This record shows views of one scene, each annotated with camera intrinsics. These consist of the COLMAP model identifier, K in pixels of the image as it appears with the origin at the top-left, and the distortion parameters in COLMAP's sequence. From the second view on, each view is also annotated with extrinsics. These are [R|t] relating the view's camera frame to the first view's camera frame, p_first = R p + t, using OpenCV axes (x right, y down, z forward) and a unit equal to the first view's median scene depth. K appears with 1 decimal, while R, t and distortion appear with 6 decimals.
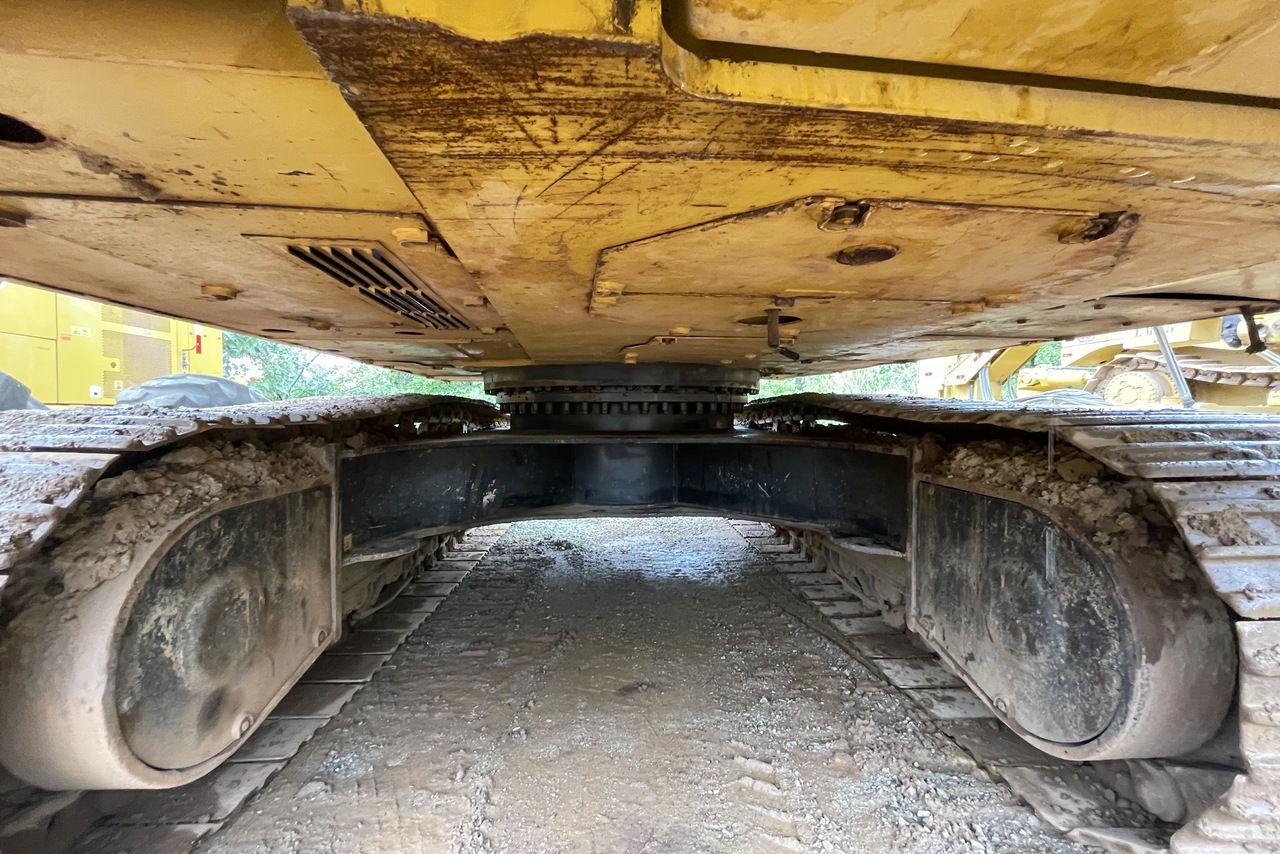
lens RADIAL K [[514.6, 0, 640.0], [0, 514.6, 427.0], [0, 0, 1]] dist [-0.001689, 0.000225]
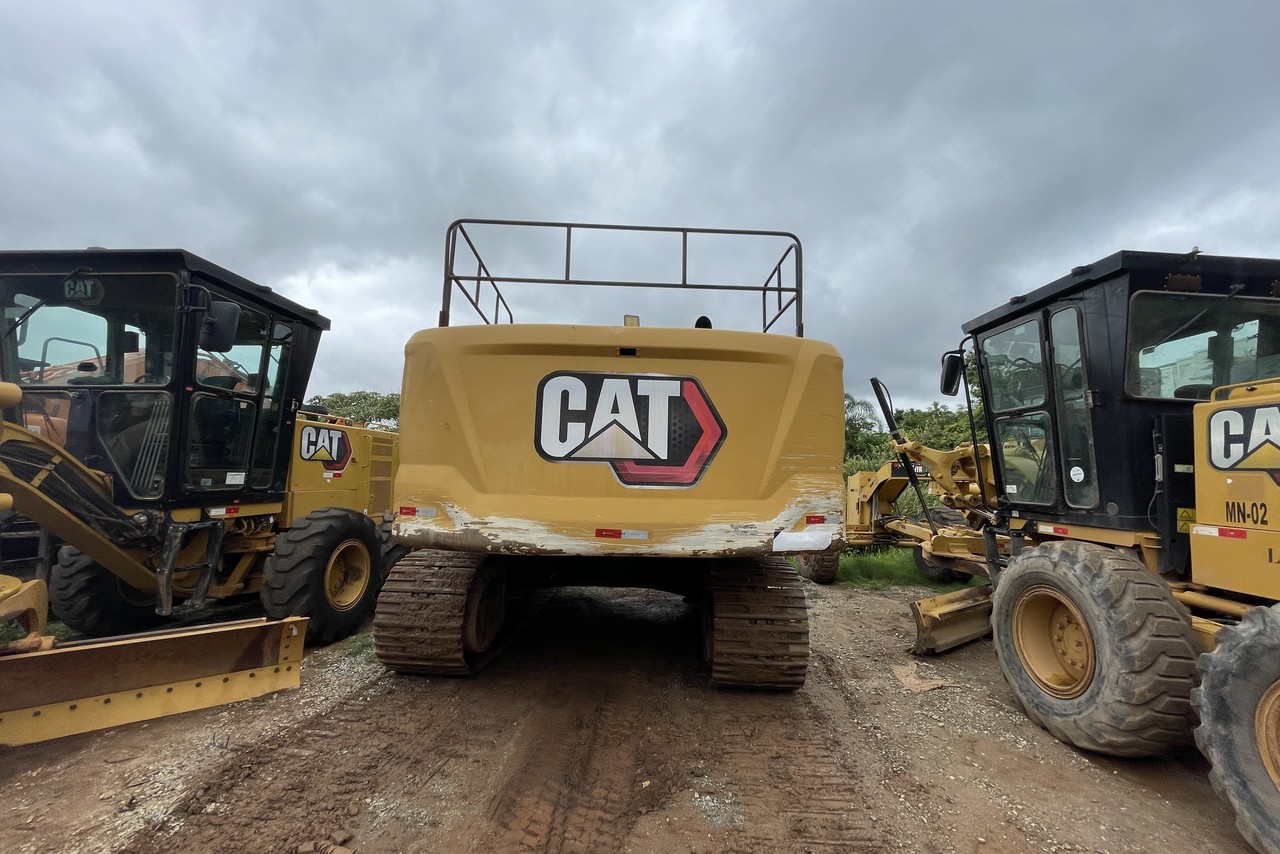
lens RADIAL K [[514.6, 0, 640.0], [0, 514.6, 427.0], [0, 0, 1]] dist [-0.001689, 0.000225]
pose [[0.995065, 0.016185, -0.097893, 0.542529], [-0.027224, 0.993279, -0.112500, -0.455817], [0.095414, 0.114610, 0.988818, -2.208488]]
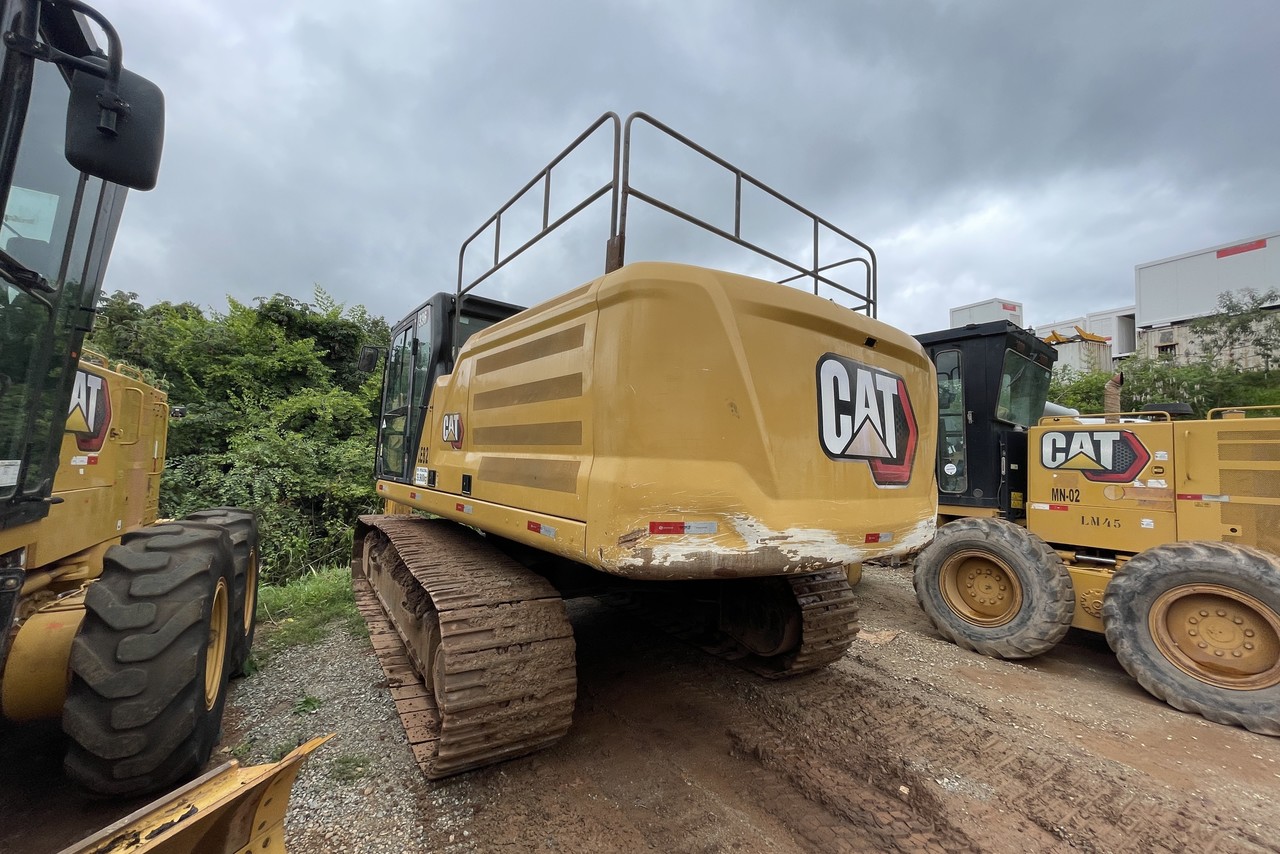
lens RADIAL K [[514.6, 0, 640.0], [0, 514.6, 427.0], [0, 0, 1]] dist [-0.001689, 0.000225]
pose [[0.854983, 0.070830, 0.513797, -1.498081], [-0.026179, 0.995262, -0.093639, -0.468706], [-0.517995, 0.066609, 0.852786, -1.344232]]
